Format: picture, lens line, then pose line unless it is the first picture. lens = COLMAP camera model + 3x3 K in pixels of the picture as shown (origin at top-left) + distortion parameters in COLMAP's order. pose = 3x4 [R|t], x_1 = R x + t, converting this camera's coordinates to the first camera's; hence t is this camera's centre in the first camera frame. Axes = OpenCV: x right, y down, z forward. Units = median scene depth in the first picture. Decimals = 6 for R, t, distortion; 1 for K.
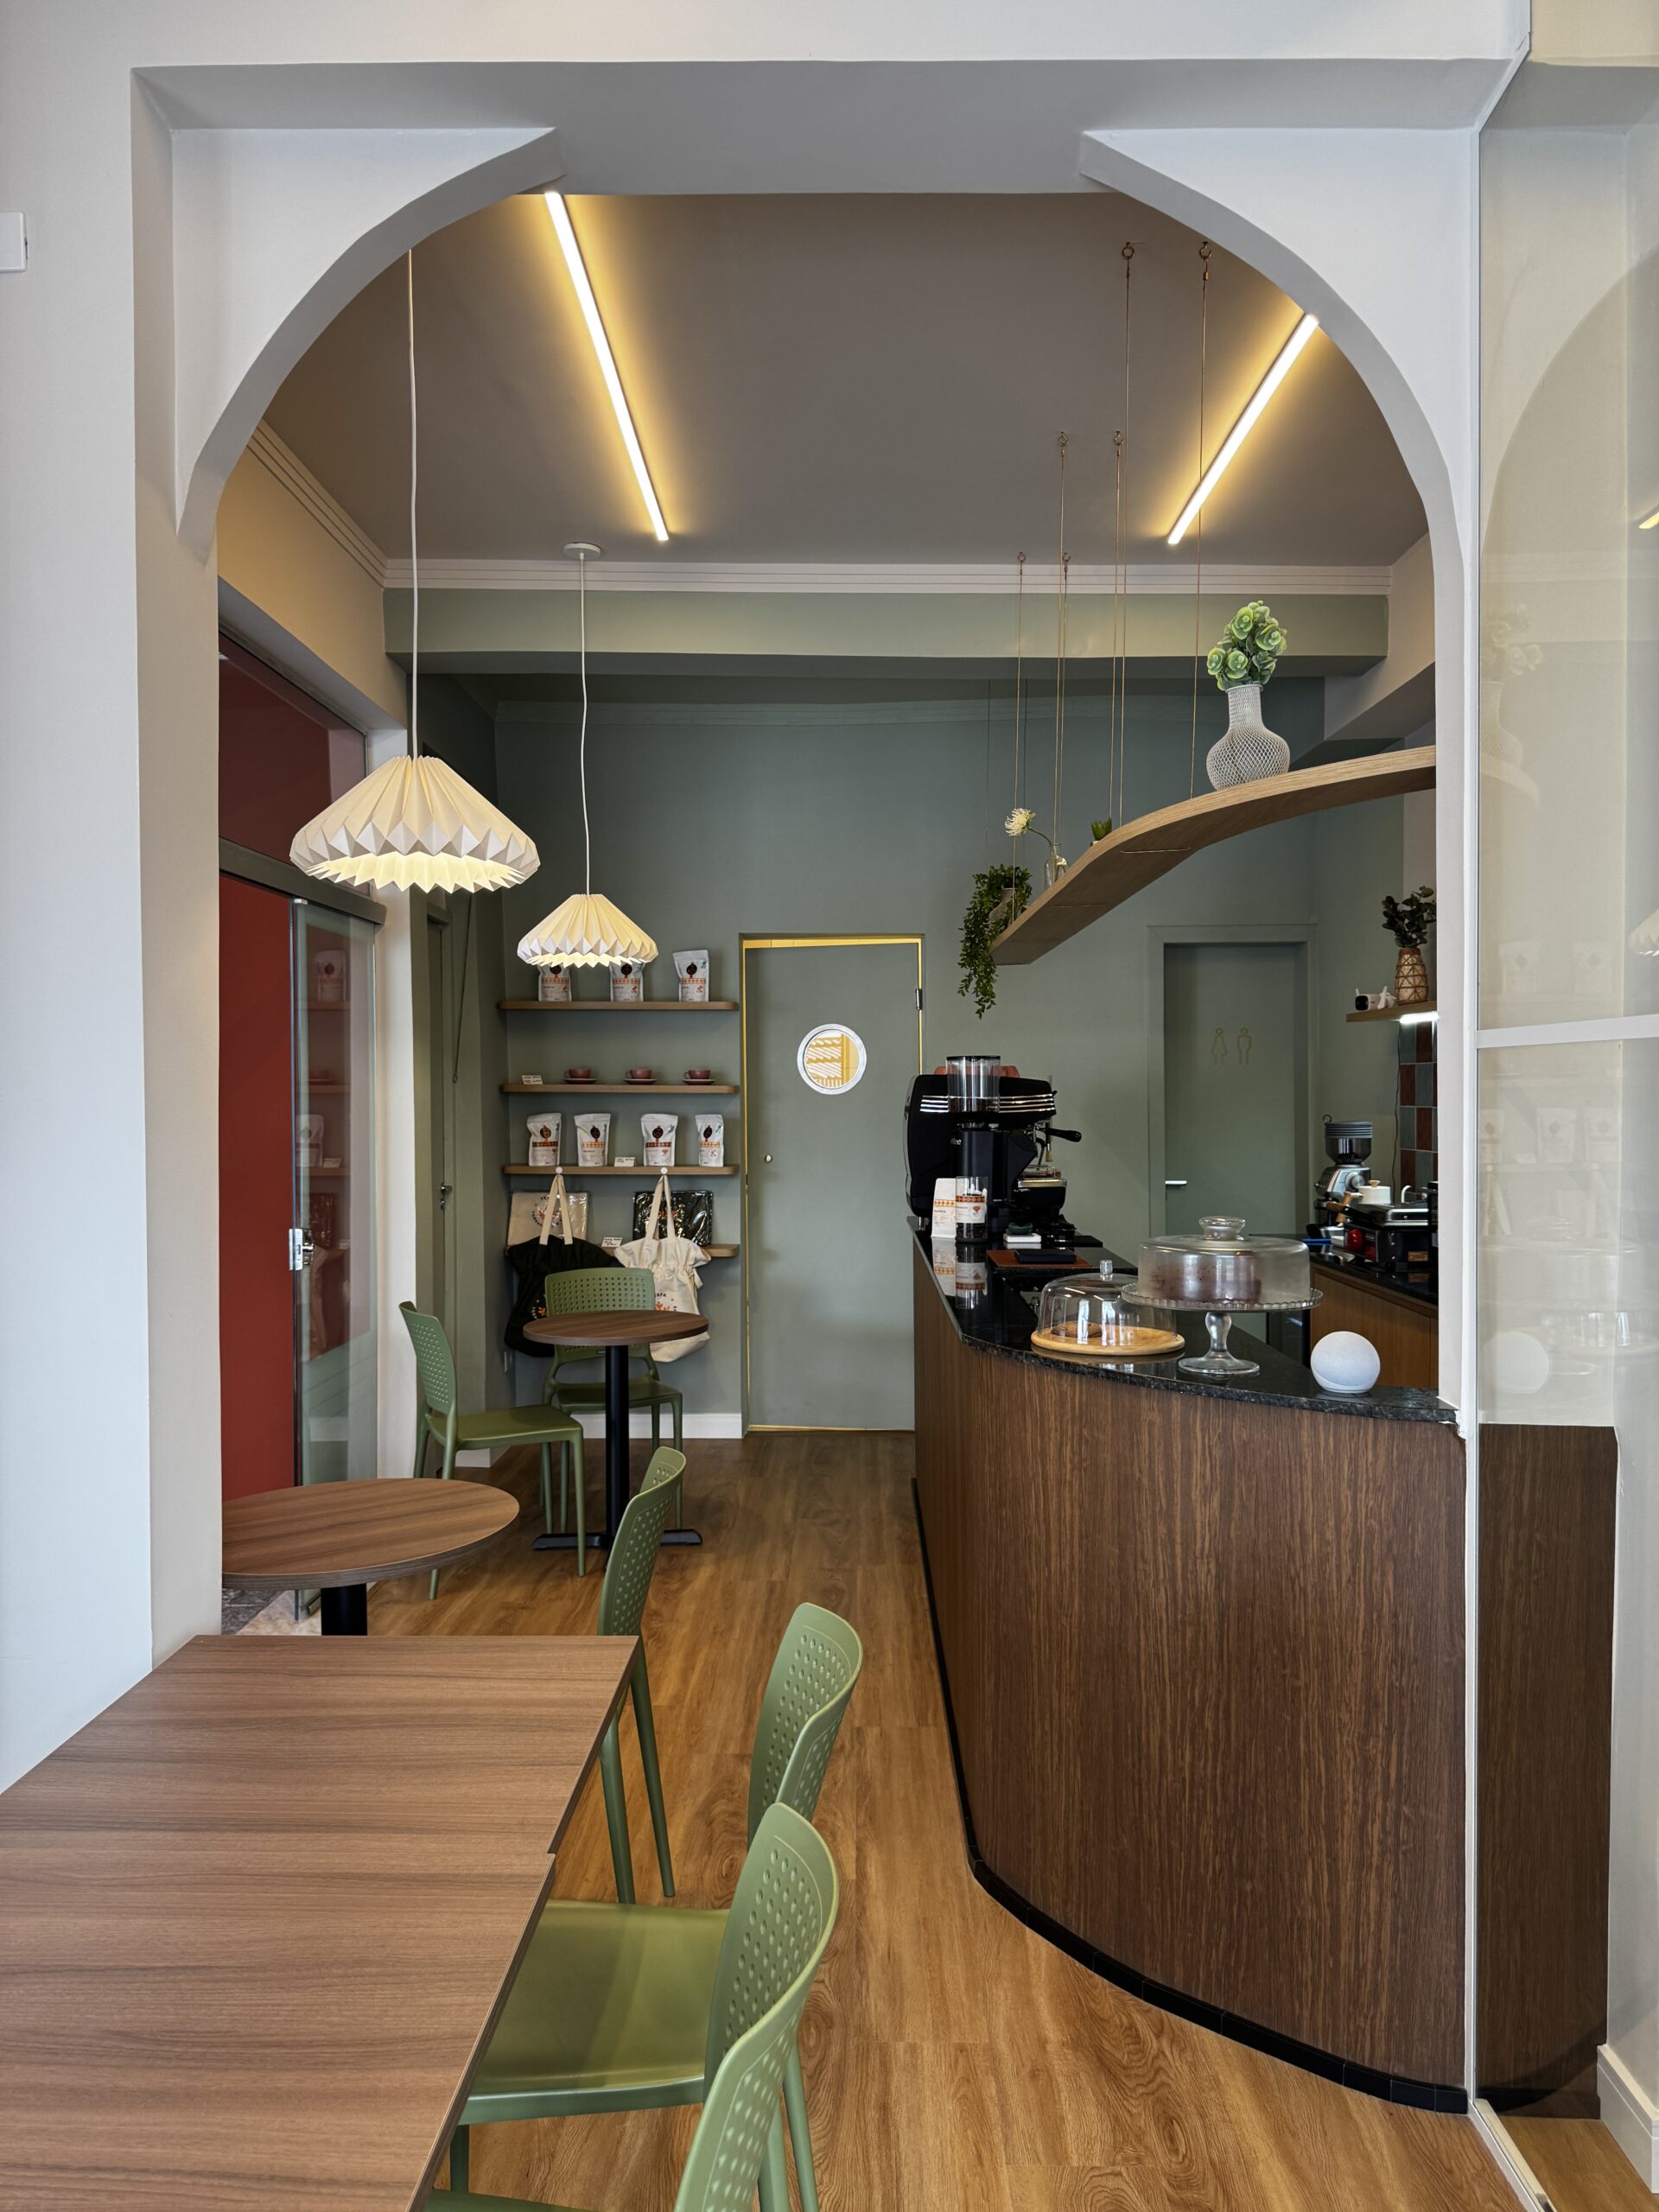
lens RADIAL K [[1561.5, 0, 829.5], [0, 1561.5, 1106.0], [0, 0, 1]] dist [0.146372, -0.233177]
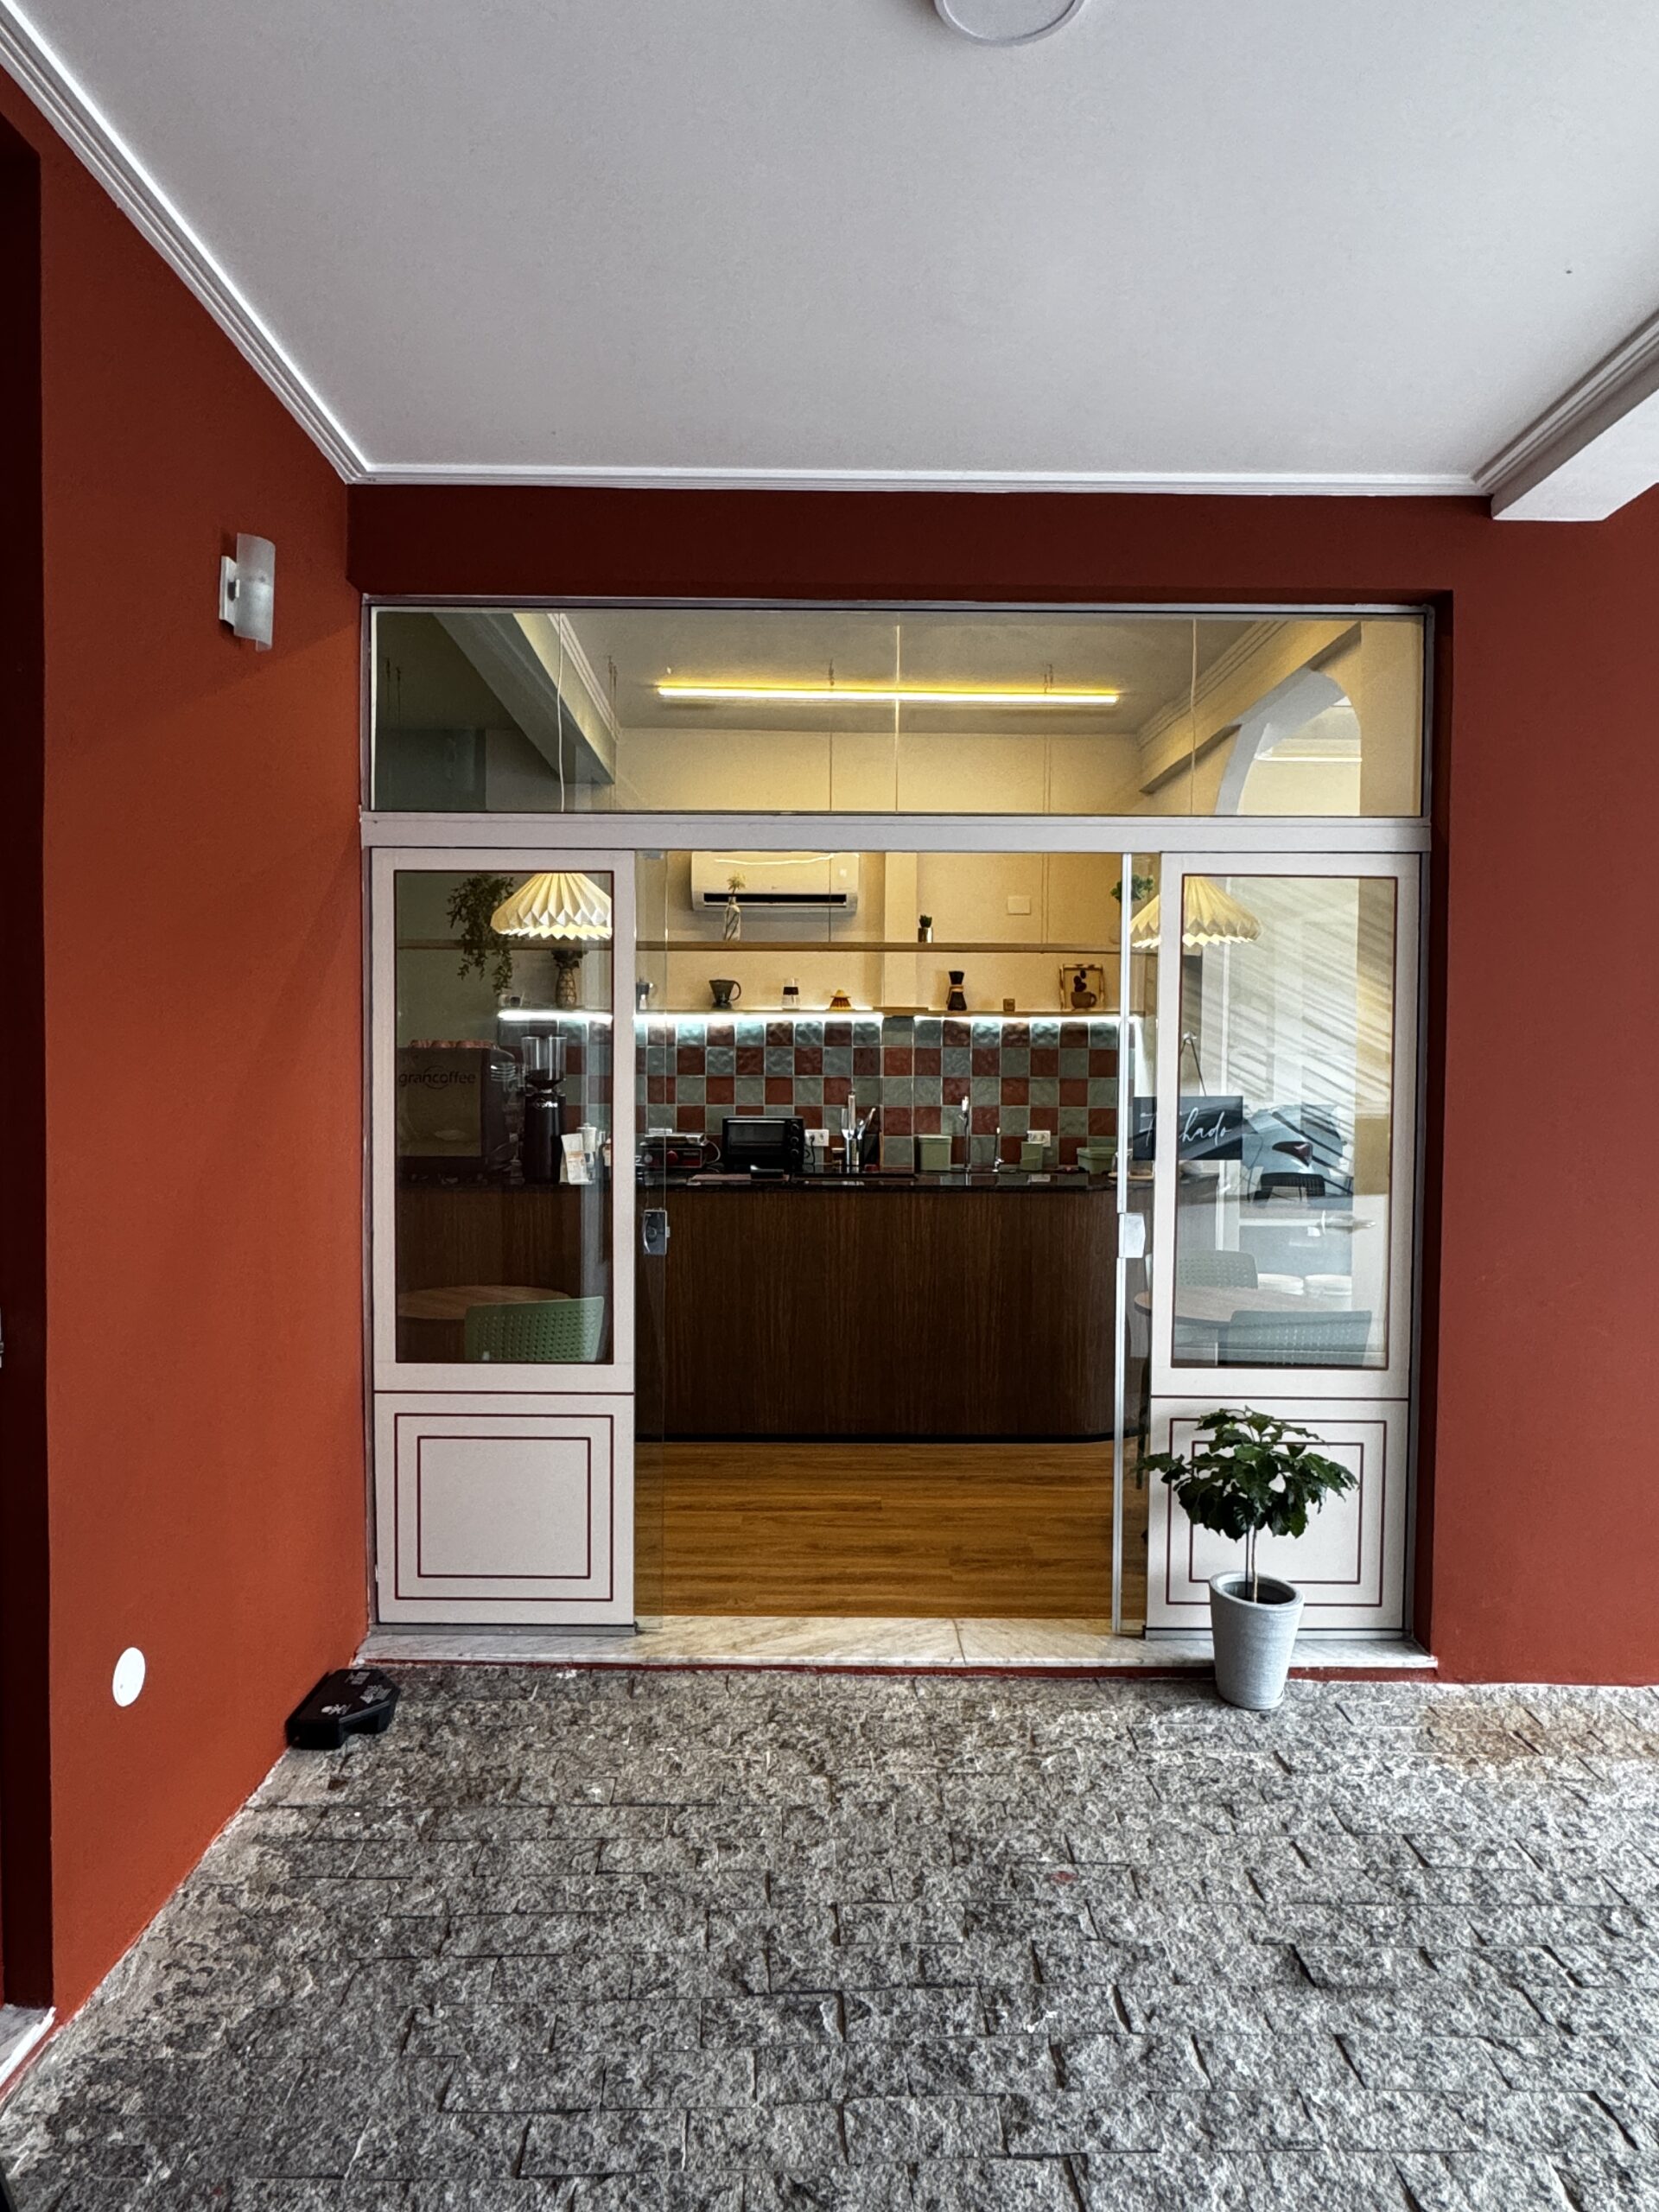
lens RADIAL K [[1404.9, 0, 829.5], [0, 1404.9, 1106.0], [0, 0, 1]] dist [0.006937, 0.000538]
pose [[-0.014853, -0.027695, 0.999506, -1.041228], [0.005383, 0.999600, 0.027777, -0.005995], [-0.999875, 0.005793, -0.014698, 0.819662]]
